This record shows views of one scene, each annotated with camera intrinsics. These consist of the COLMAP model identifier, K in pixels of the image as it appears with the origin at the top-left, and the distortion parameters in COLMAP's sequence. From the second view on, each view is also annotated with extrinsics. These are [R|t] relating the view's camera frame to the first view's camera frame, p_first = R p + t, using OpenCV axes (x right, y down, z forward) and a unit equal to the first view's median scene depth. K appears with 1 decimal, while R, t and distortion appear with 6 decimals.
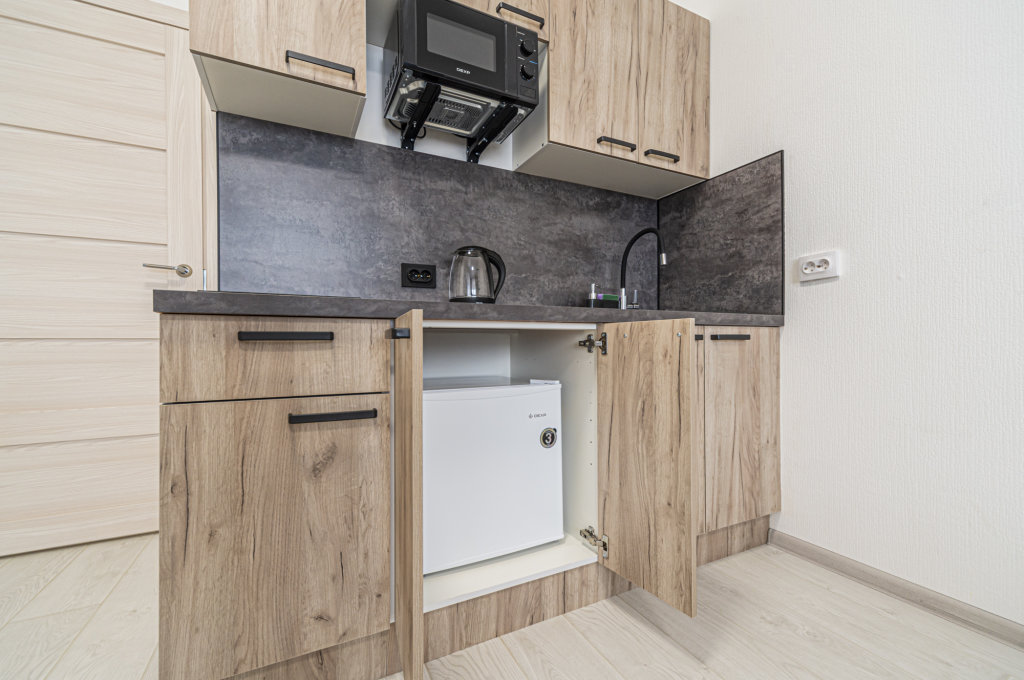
lens RADIAL K [[427.2, 0, 504.0], [0, 427.2, 342.7], [0, 0, 1]] dist [0.002066, -0.000604]
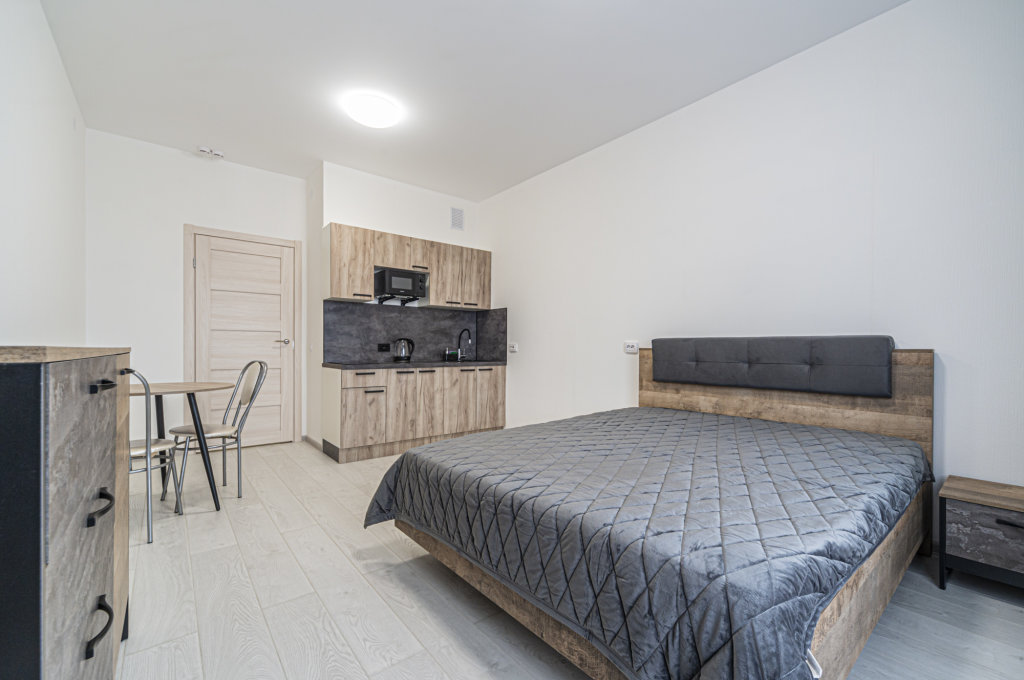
lens RADIAL K [[427.2, 0, 494.8], [0, 427.2, 349.7], [0, 0, 1]] dist [0.002066, -0.000604]
pose [[0.981788, 0.008707, 0.189782, -0.011564], [-0.009479, 0.999950, 0.003164, -0.156831], [-0.189745, -0.004905, 0.981821, -1.963814]]
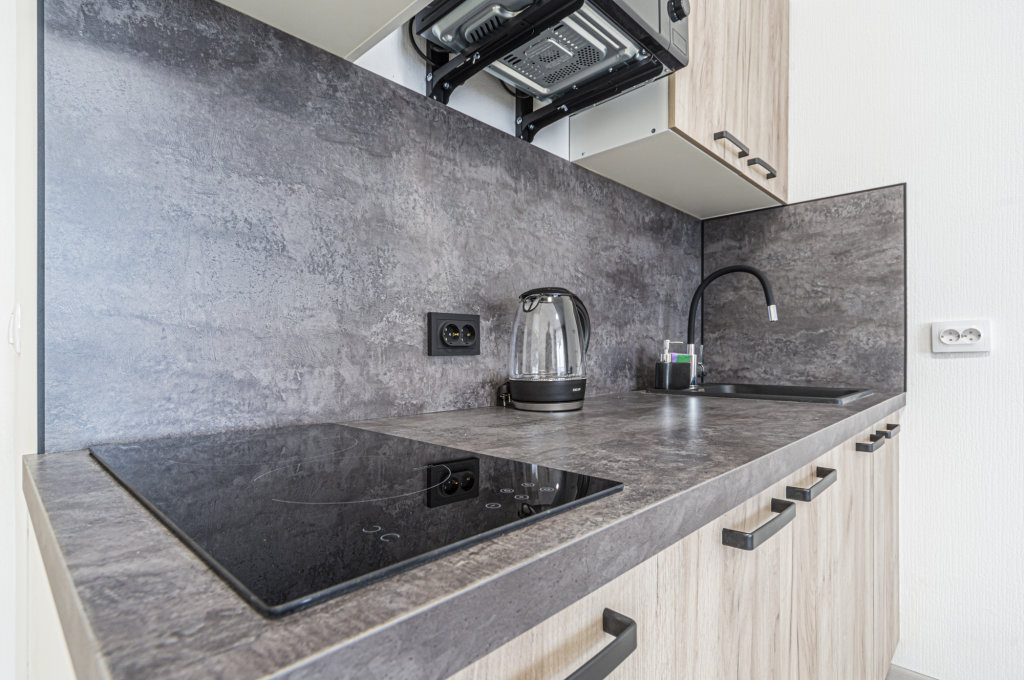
lens RADIAL K [[511.2, 0, 508.5], [0, 511.2, 350.4], [0, 0, 1]] dist [0.000284, -0.000657]
pose [[0.942023, 0.005873, 0.335497, -0.349151], [-0.004808, 0.999980, -0.004006, -0.132140], [-0.335514, 0.002161, 0.942033, 0.353500]]
